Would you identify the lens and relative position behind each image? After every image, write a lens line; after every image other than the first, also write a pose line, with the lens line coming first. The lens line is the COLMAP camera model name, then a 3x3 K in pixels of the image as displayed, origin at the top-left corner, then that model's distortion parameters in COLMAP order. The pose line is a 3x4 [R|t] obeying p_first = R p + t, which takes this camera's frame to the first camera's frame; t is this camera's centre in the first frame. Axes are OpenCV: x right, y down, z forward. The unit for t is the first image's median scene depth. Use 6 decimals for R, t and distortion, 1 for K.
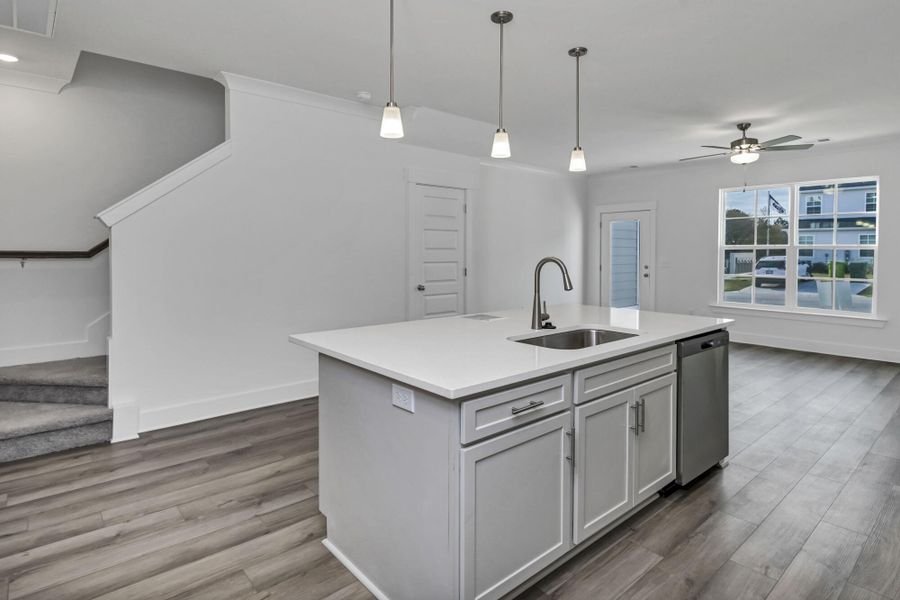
lens RADIAL K [[458.0, 0, 448.4], [0, 458.0, 251.7], [0, 0, 1]] dist [0.001888, 0.000186]
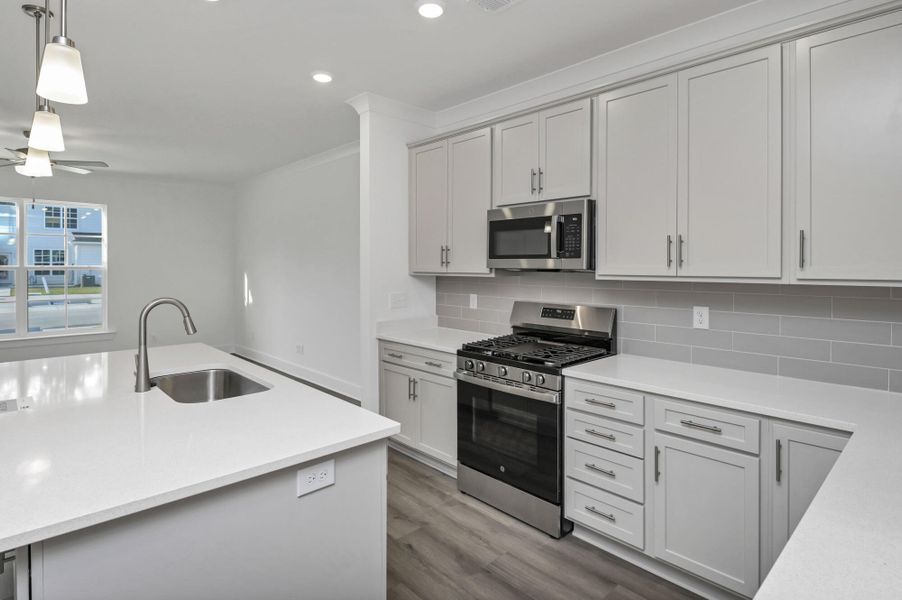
lens RADIAL K [[476.4, 0, 450.1], [0, 476.4, 269.6], [0, 0, 1]] dist [-0.001928, -0.000076]
pose [[-0.060673, -0.013415, 0.998068, -0.326092], [0.000343, 0.999909, 0.013461, -0.025322], [-0.998158, 0.001159, -0.060663, 0.247133]]
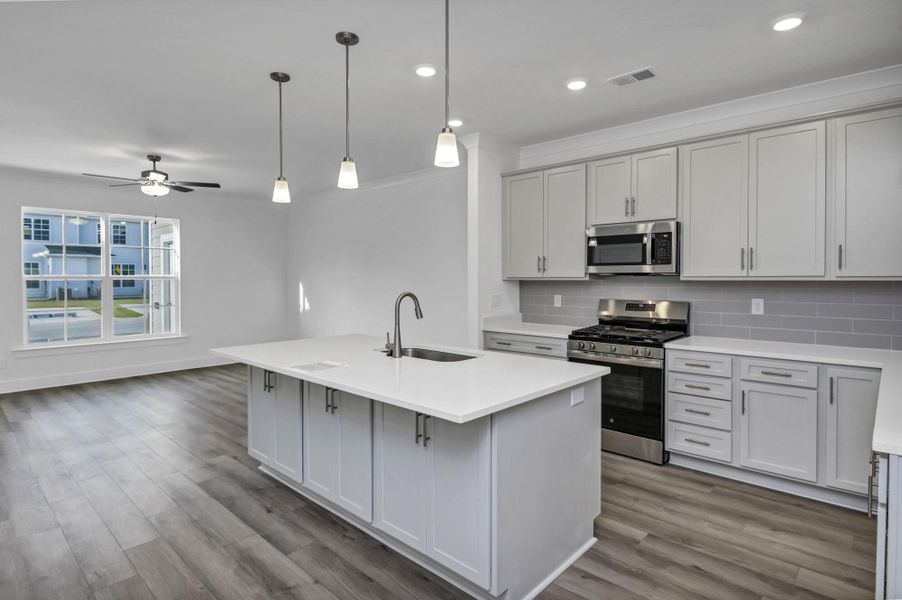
lens RADIAL K [[476.9, 0, 449.7], [0, 476.9, 288.5], [0, 0, 1]] dist [0.002262, -0.000773]
pose [[-0.127136, -0.026561, 0.991530, -0.482293], [0.003747, 0.999621, 0.027258, -0.015553], [-0.991878, 0.007181, -0.126989, 0.492239]]
